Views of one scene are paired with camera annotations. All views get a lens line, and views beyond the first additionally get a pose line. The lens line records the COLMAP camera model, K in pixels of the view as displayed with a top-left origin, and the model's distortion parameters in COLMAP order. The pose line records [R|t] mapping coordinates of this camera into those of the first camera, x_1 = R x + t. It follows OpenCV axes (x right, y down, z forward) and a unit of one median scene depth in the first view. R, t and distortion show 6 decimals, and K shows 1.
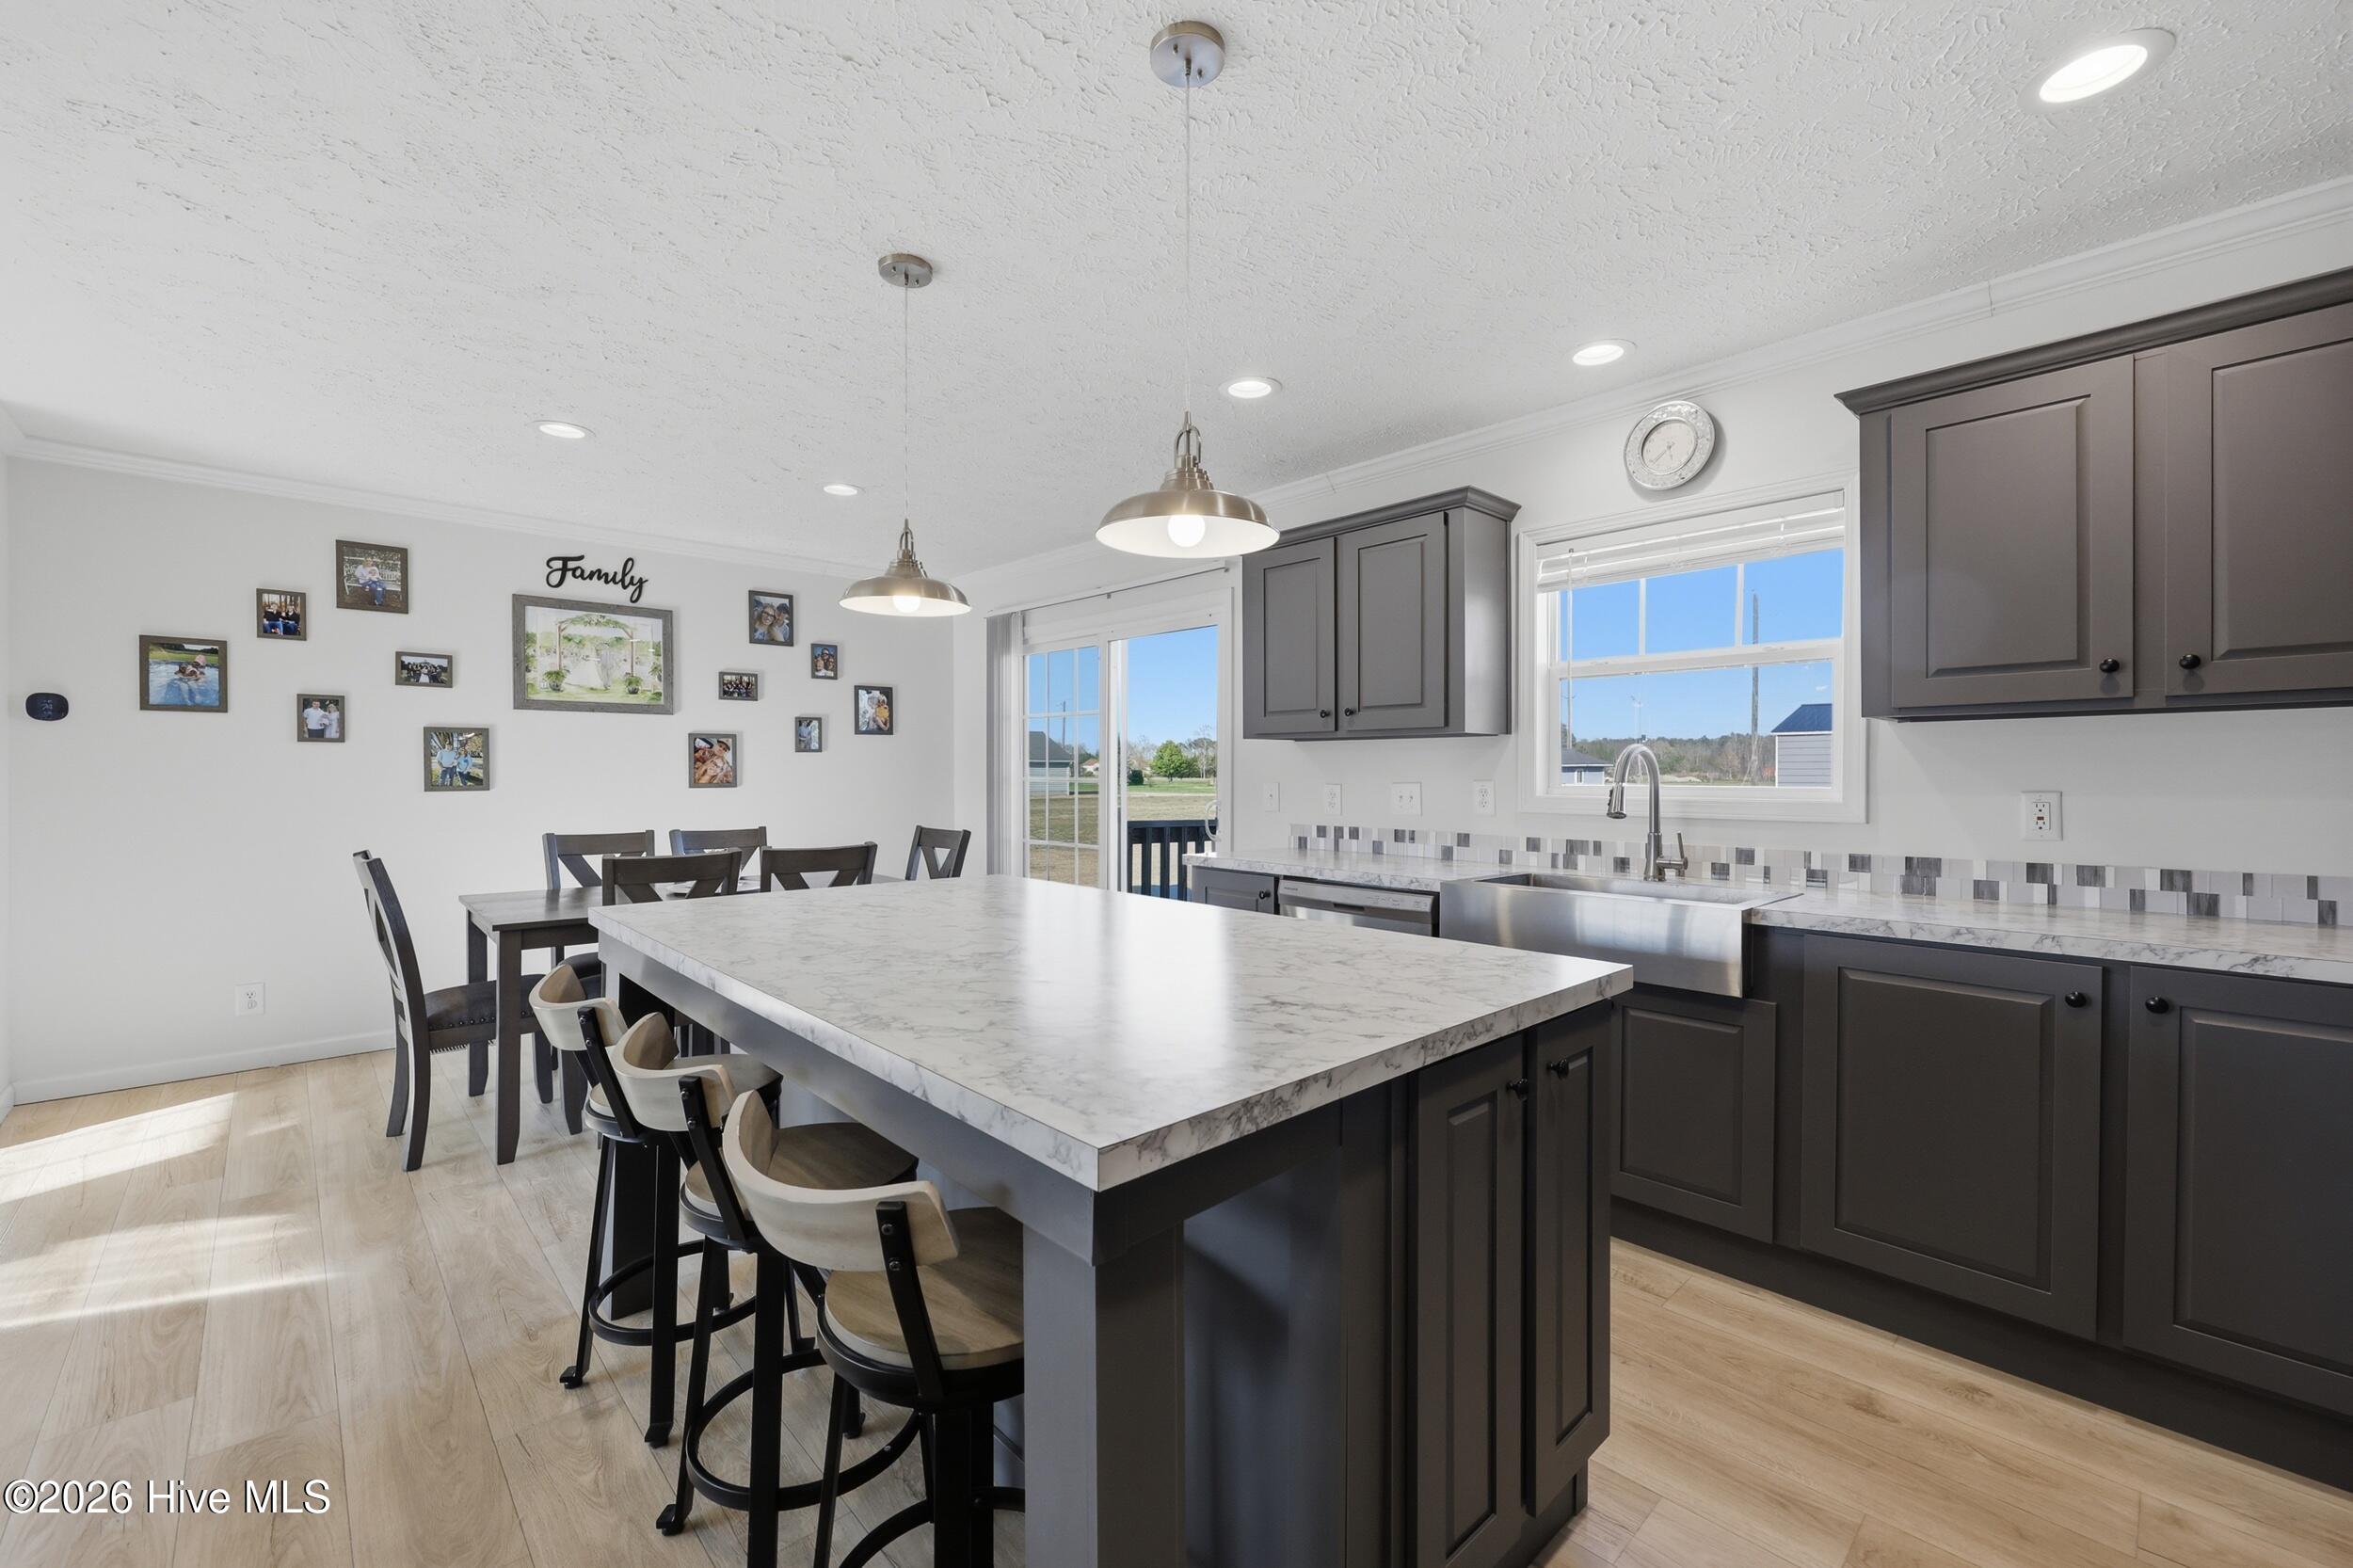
lens RADIAL K [[952.6, 0, 1171.9], [0, 952.6, 782.7], [0, 0, 1]] dist [-0.000112, -0.000026]
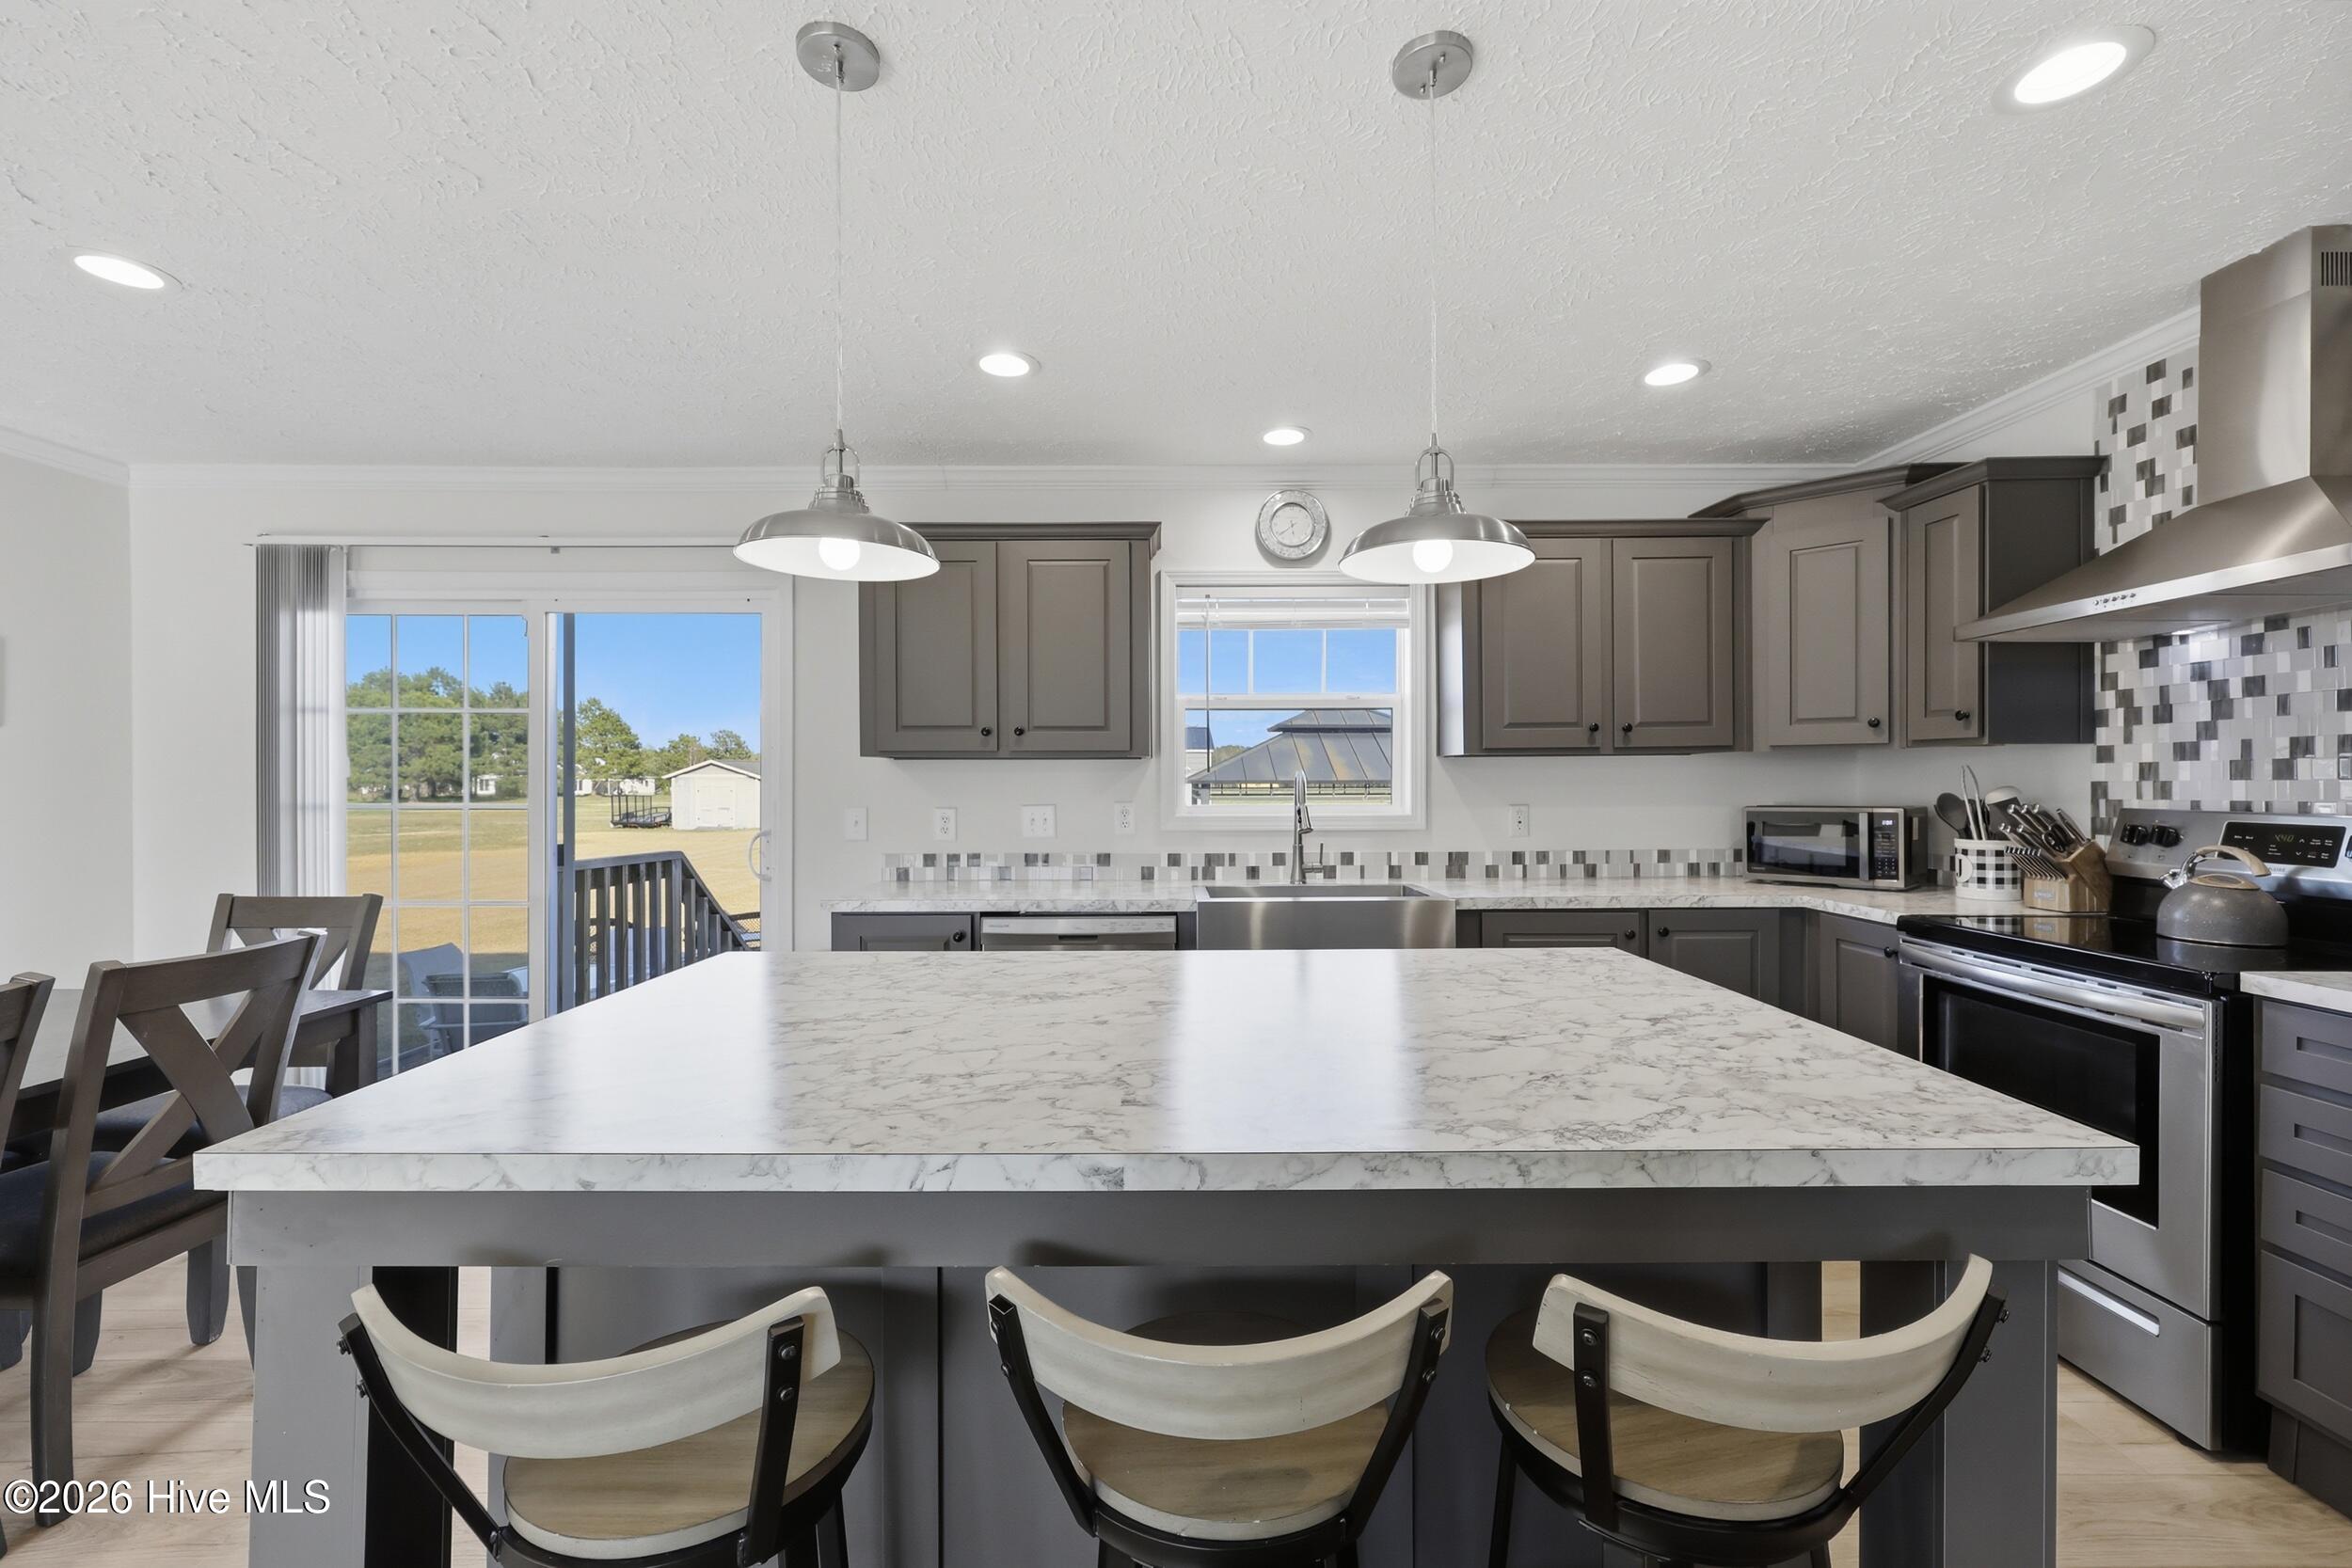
lens RADIAL K [[952.1, 0, 1171.4], [0, 952.1, 782.7], [0, 0, 1]] dist [-0.000112, -0.000026]
pose [[0.674691, -0.002709, 0.738095, -0.501913], [0.012090, 0.999900, -0.007381, -0.018113], [-0.738001, 0.013903, 0.674656, 0.316447]]
